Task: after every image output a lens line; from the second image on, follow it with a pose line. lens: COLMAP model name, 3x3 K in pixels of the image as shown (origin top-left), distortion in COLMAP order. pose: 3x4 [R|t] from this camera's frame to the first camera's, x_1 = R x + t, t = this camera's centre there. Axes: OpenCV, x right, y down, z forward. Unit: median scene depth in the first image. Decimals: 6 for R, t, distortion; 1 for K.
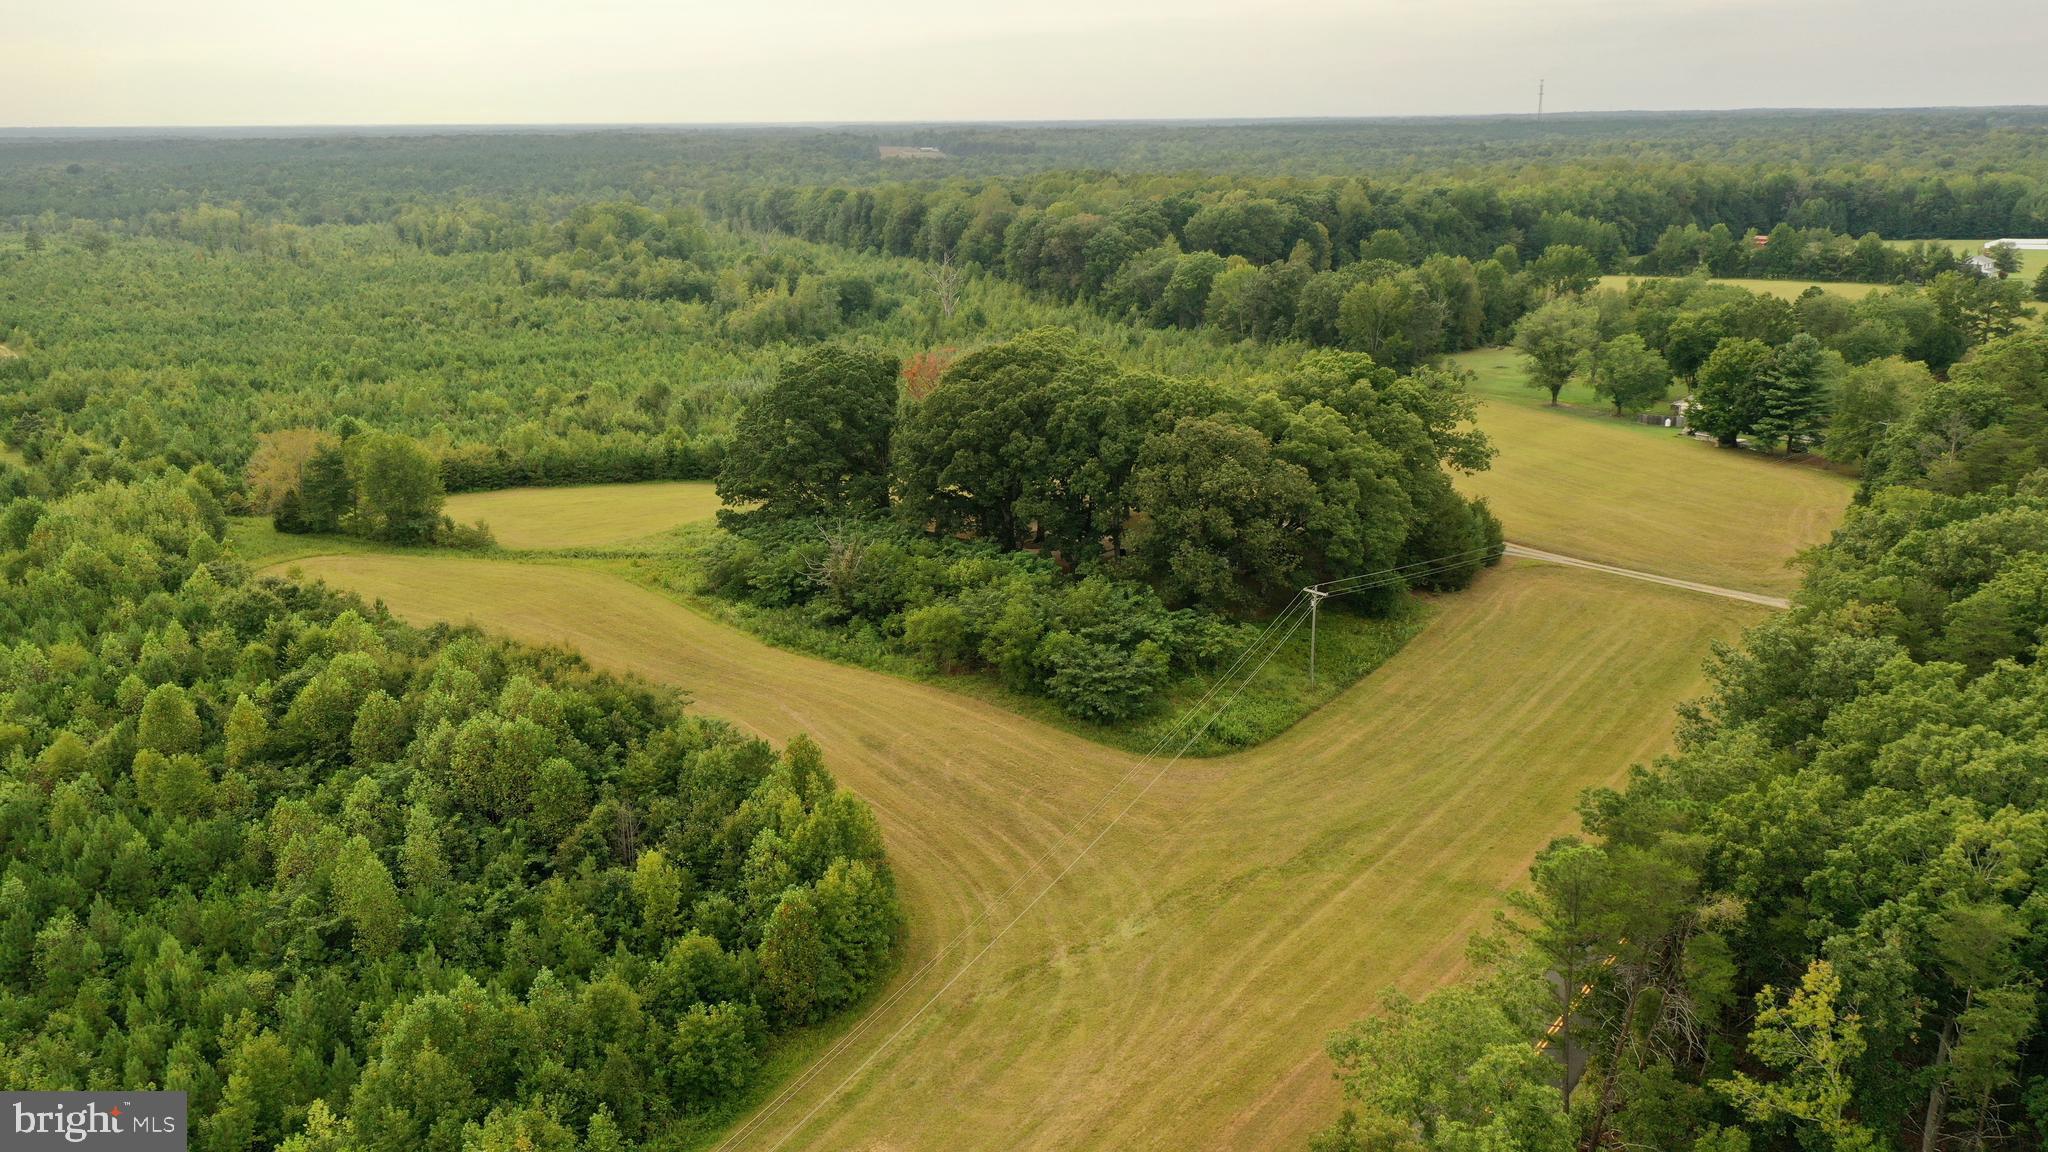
lens RADIAL K [[1634.1, 0, 1025.9], [0, 1634.1, 578.8], [0, 0, 1]] dist [0.010299, -0.012850]
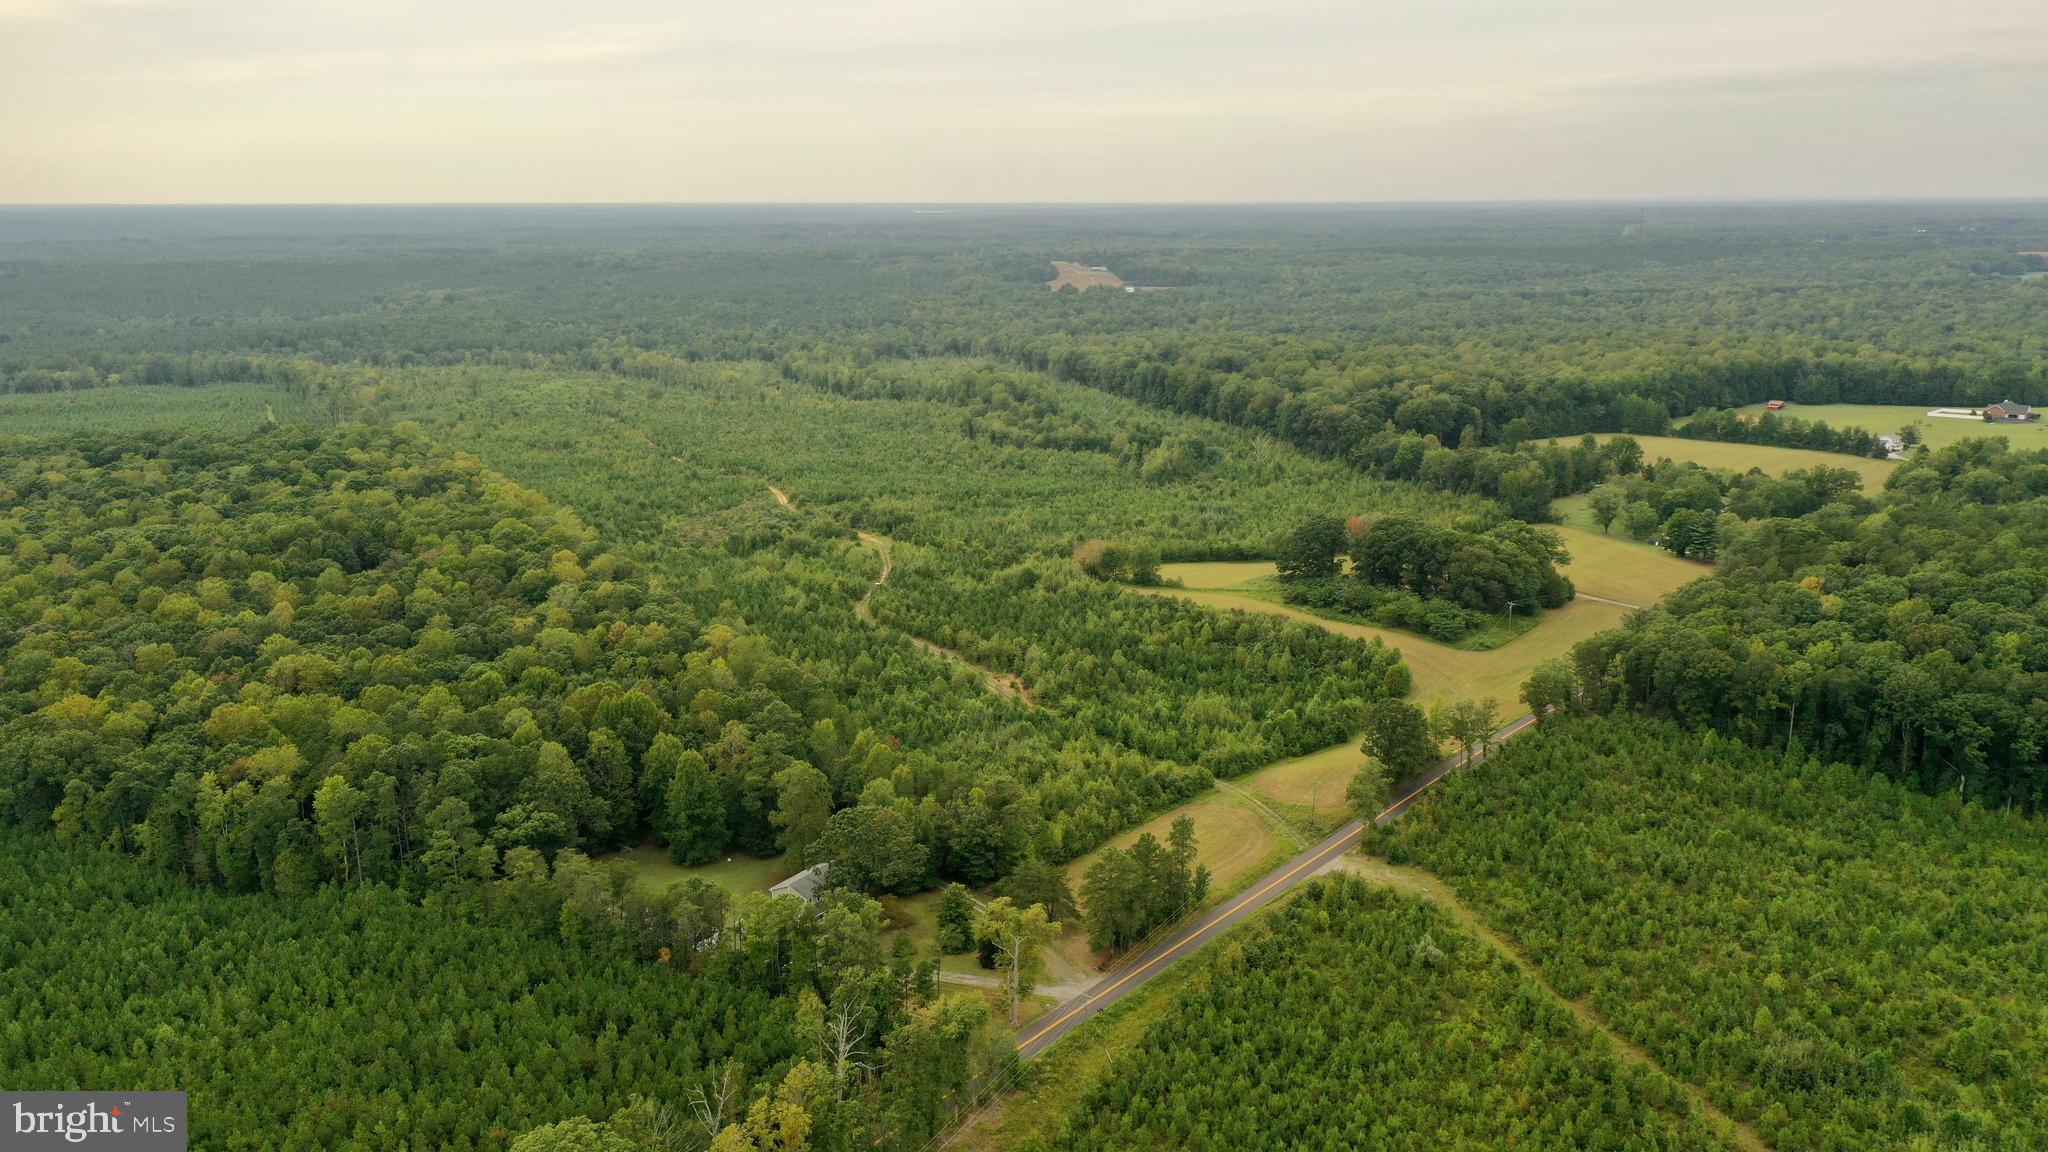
lens RADIAL K [[1634.1, 0, 1026.8], [0, 1634.1, 584.4], [0, 0, 1]] dist [0.010299, -0.012850]
pose [[0.998055, 0.020287, -0.058943, -0.348521], [-0.022724, 0.998902, -0.040976, 0.074313], [0.058047, 0.042236, 0.997420, -1.345230]]
